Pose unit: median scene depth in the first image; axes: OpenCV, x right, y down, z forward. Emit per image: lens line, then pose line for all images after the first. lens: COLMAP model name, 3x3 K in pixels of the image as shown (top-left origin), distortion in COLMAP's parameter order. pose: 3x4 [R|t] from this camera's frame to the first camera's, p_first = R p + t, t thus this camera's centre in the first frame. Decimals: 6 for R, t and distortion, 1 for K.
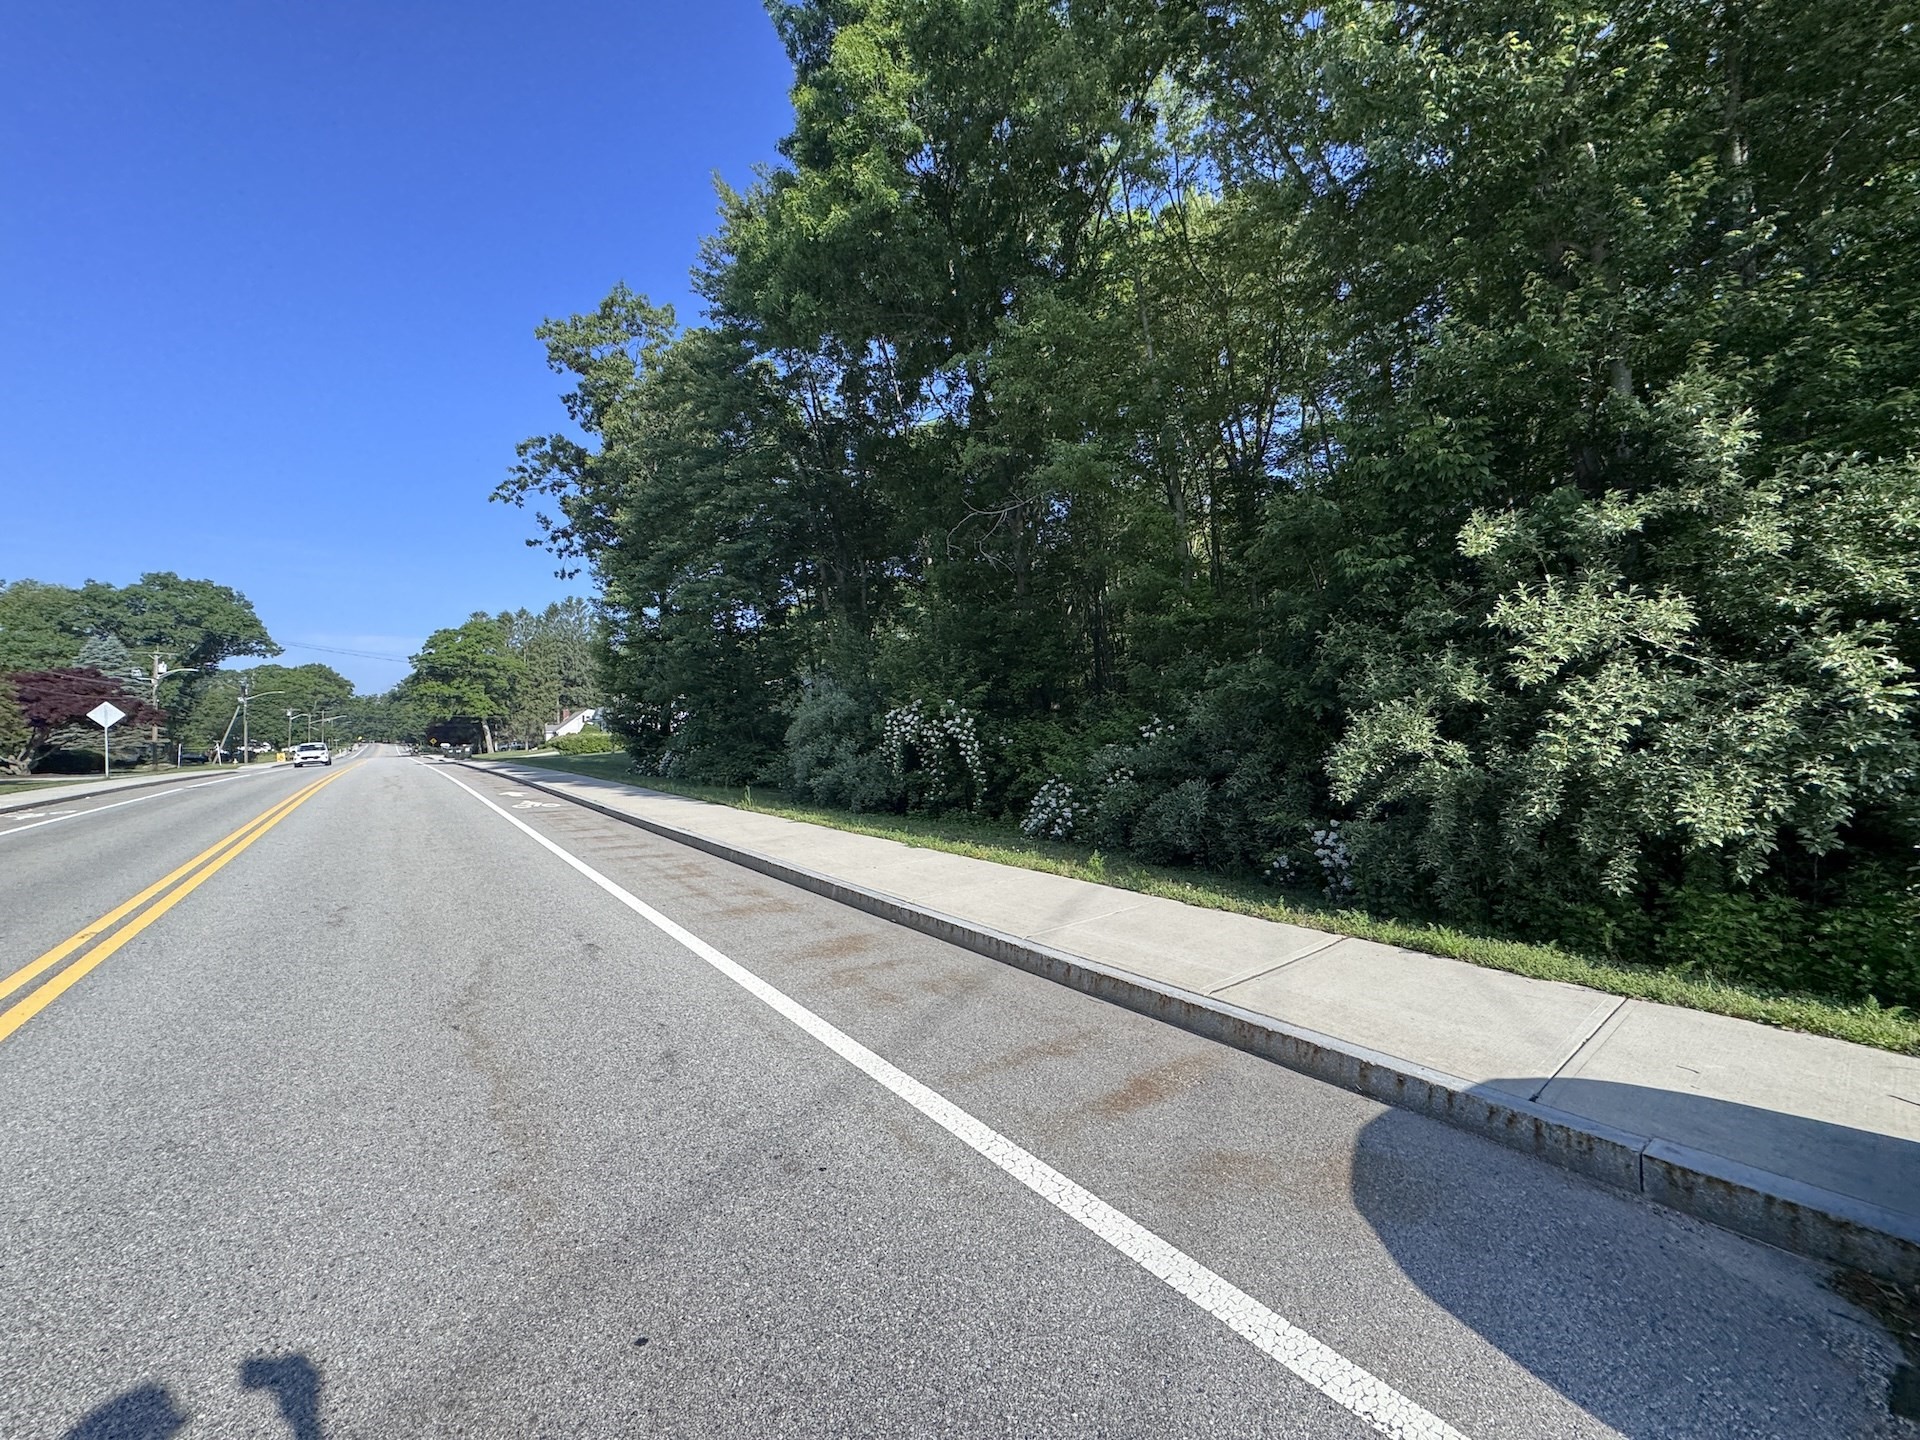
lens RADIAL K [[767.3, 0, 955.8], [0, 767.3, 716.6], [0, 0, 1]] dist [-0.005365, 0.000636]
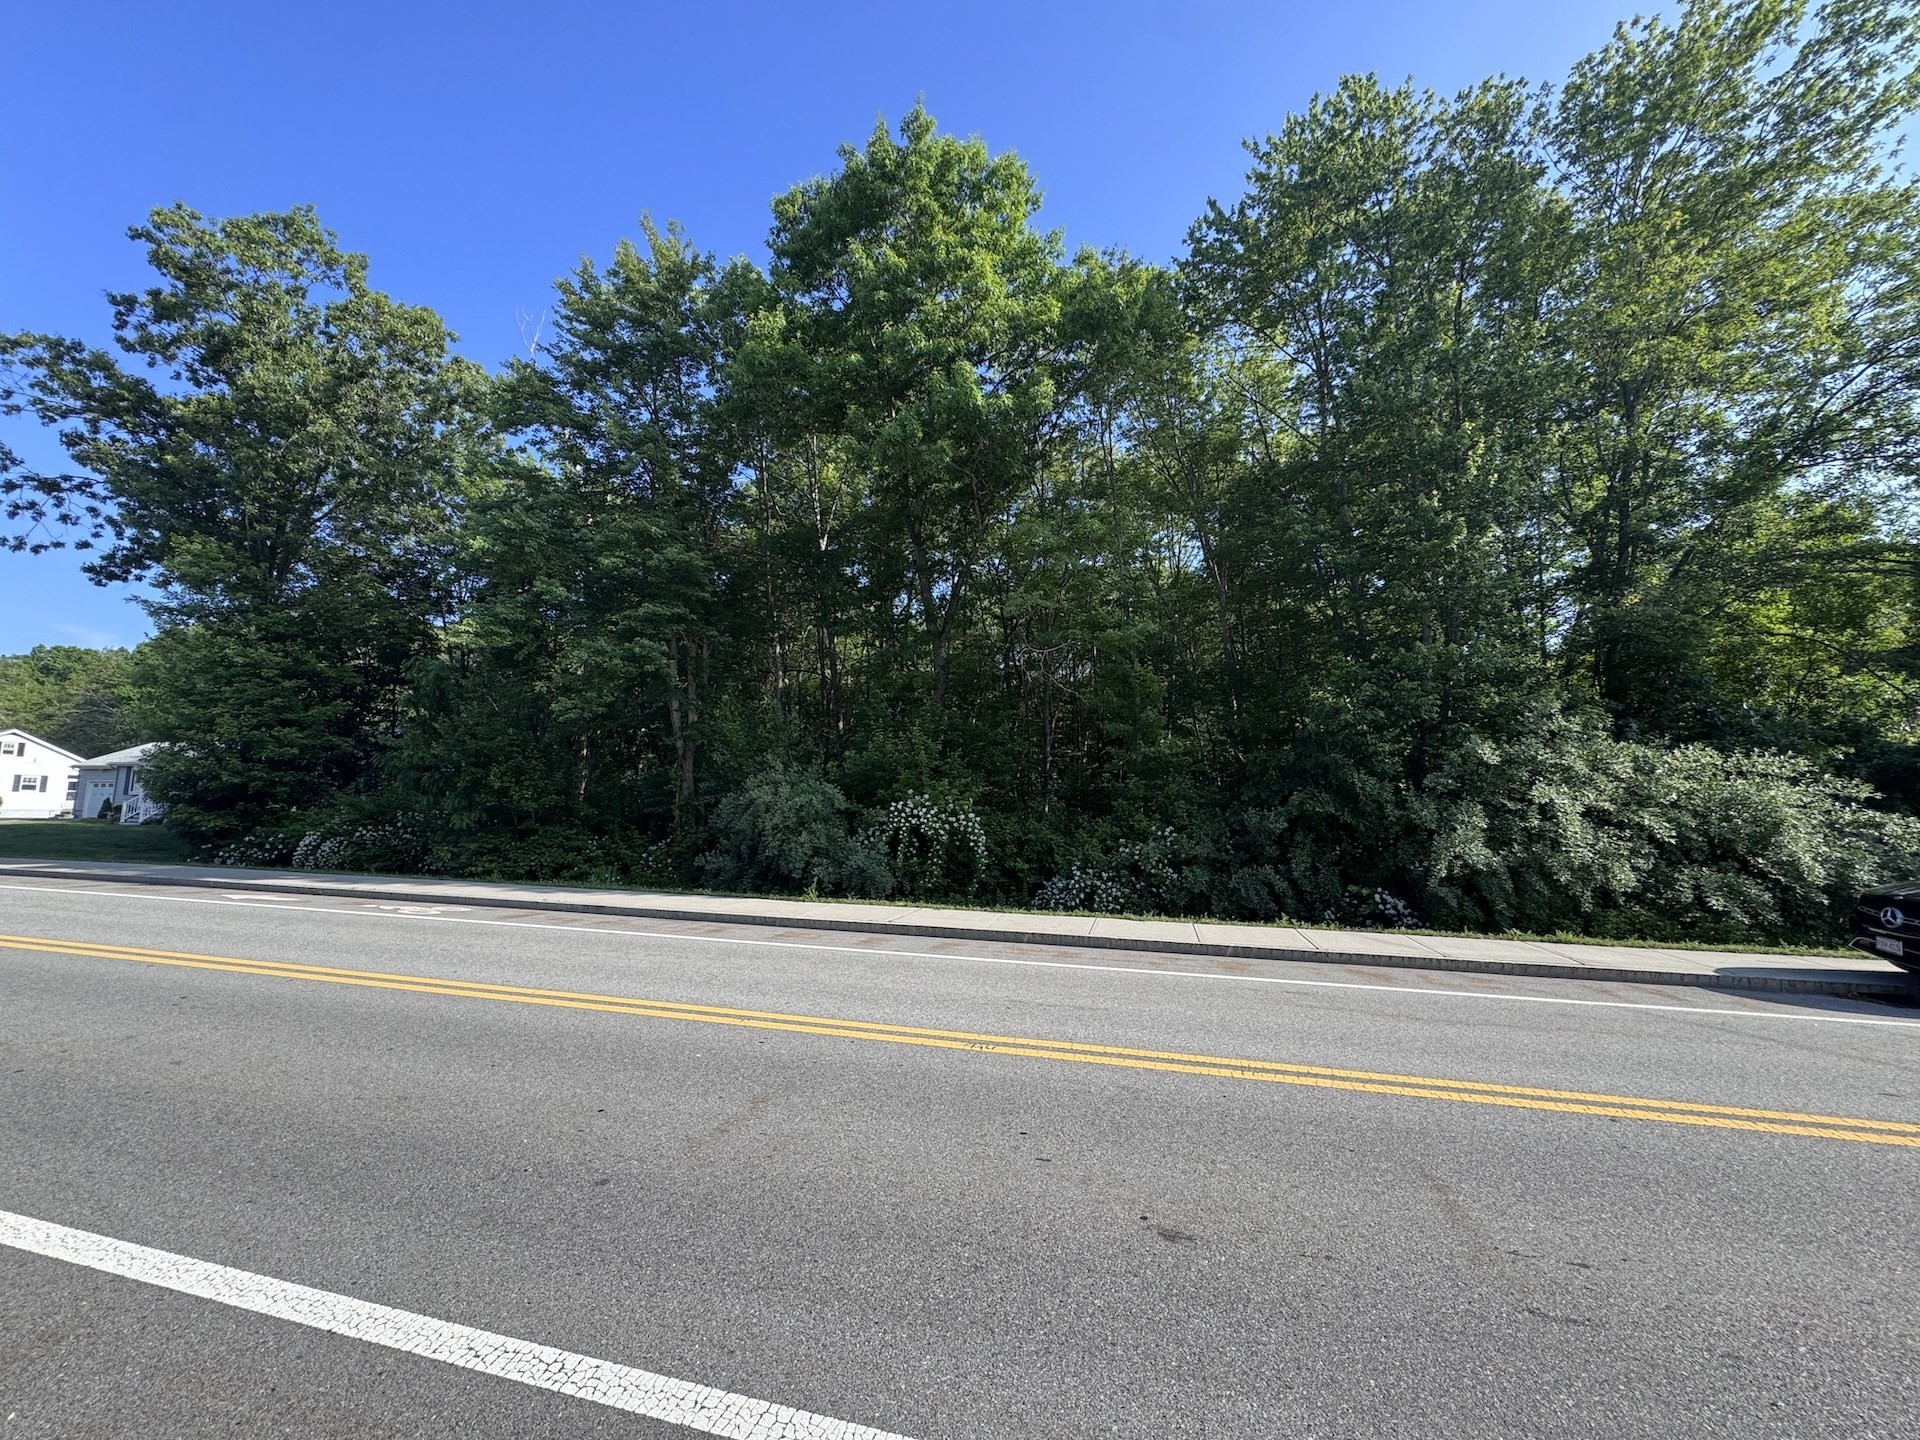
lens RADIAL K [[767.3, 0, 965.8], [0, 767.3, 714.8], [0, 0, 1]] dist [-0.005365, 0.000636]
pose [[0.782848, 0.102575, 0.613700, -1.272407], [-0.039150, 0.992484, -0.115946, -0.018710], [-0.620980, 0.066742, 0.780980, 0.168962]]
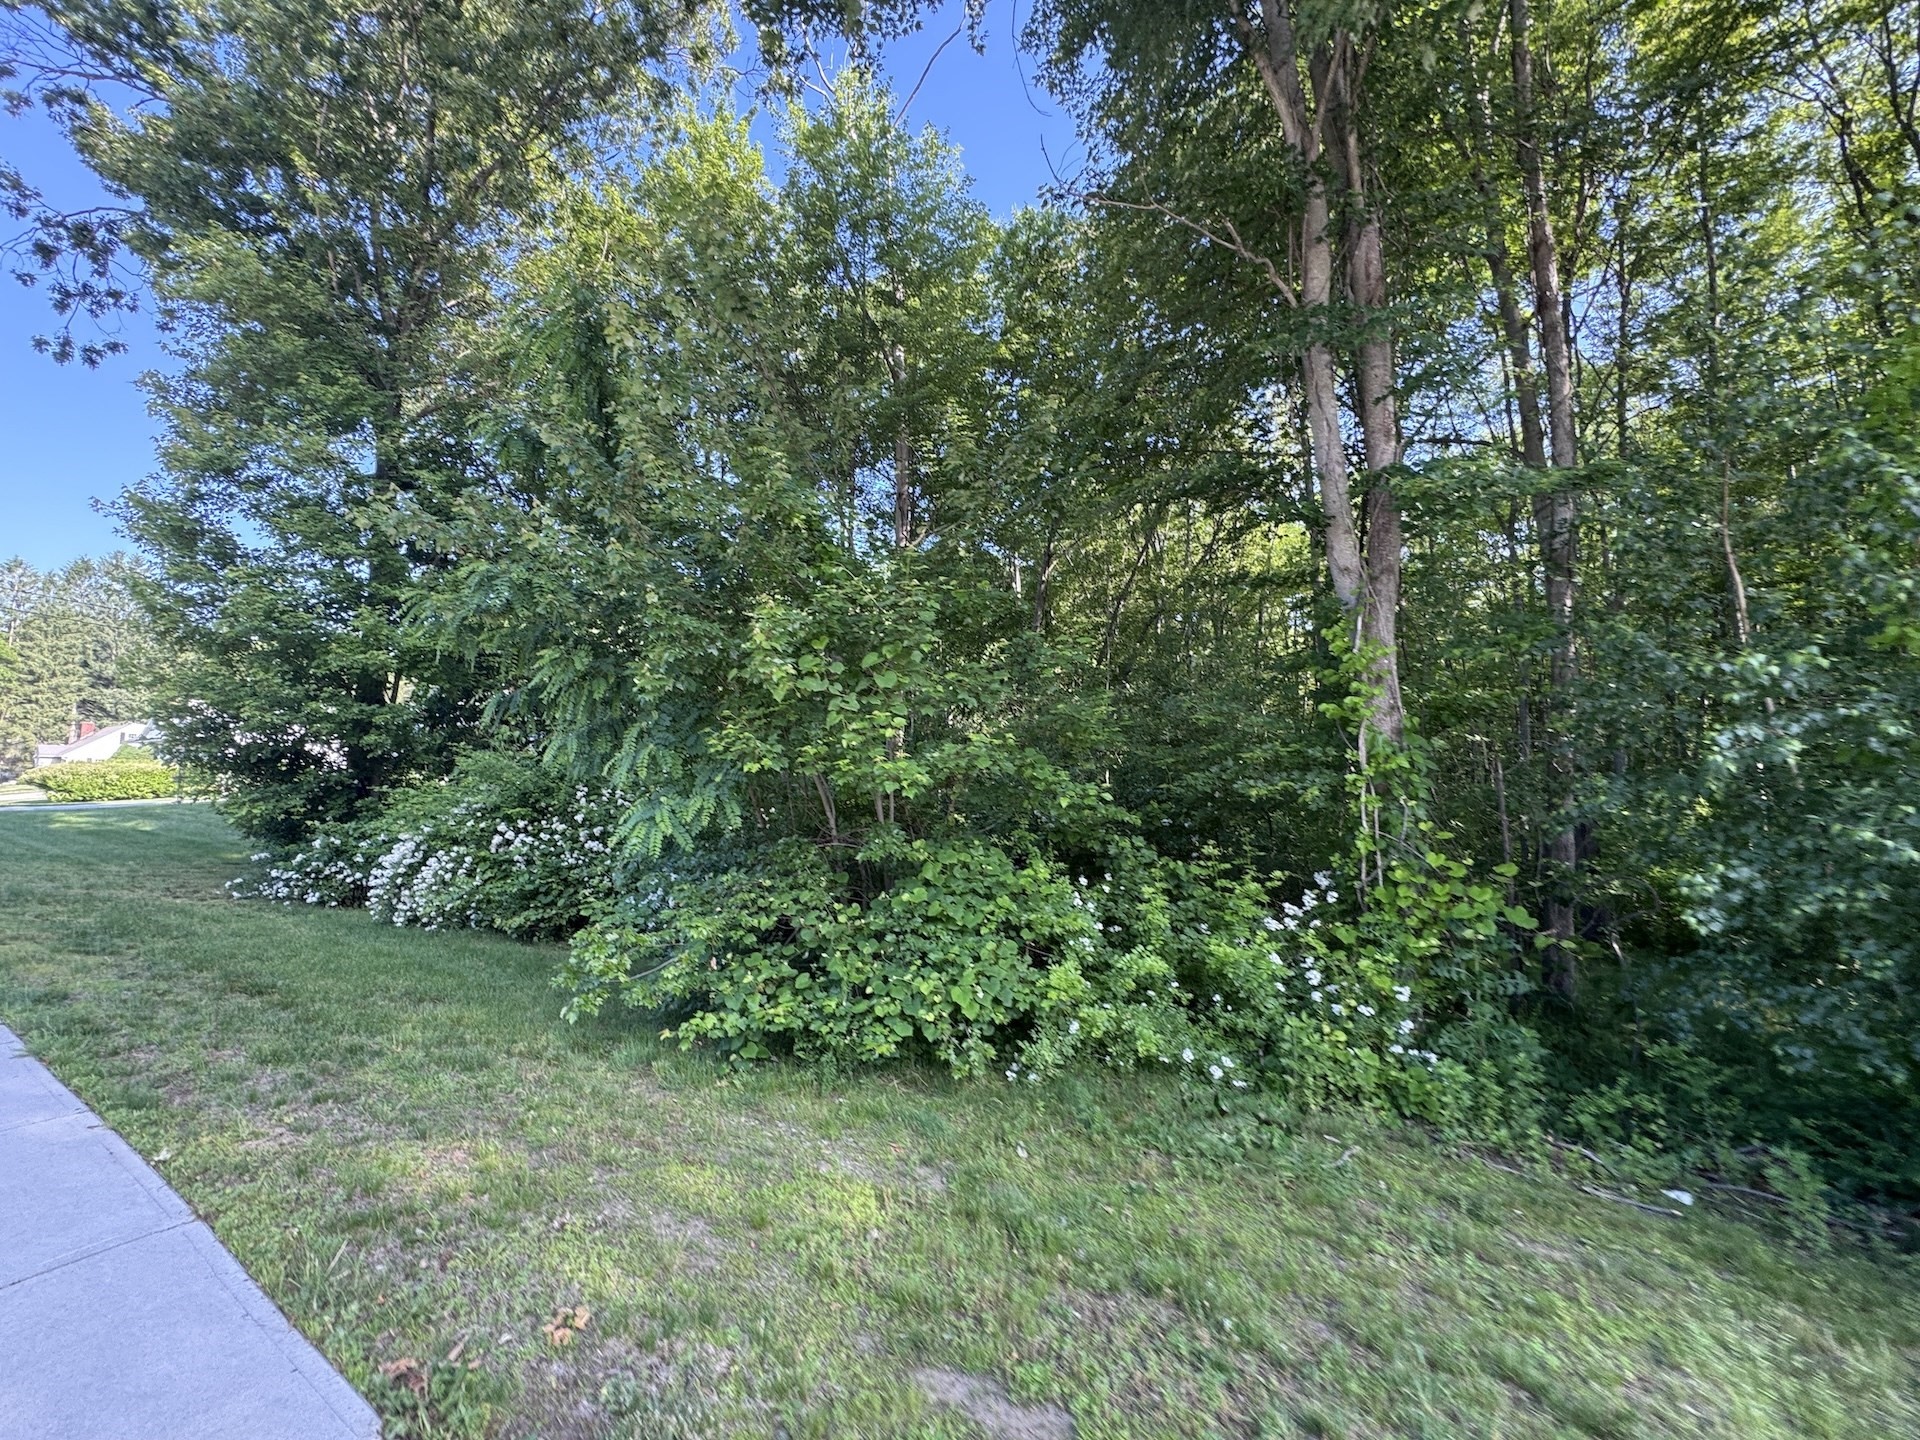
lens RADIAL K [[767.3, 0, 973.5], [0, 767.3, 722.0], [0, 0, 1]] dist [-0.005365, 0.000636]
pose [[0.926622, 0.063627, 0.370571, -1.020453], [-0.041933, 0.996917, -0.066316, 0.035703], [-0.373648, 0.045911, 0.926434, 2.249029]]
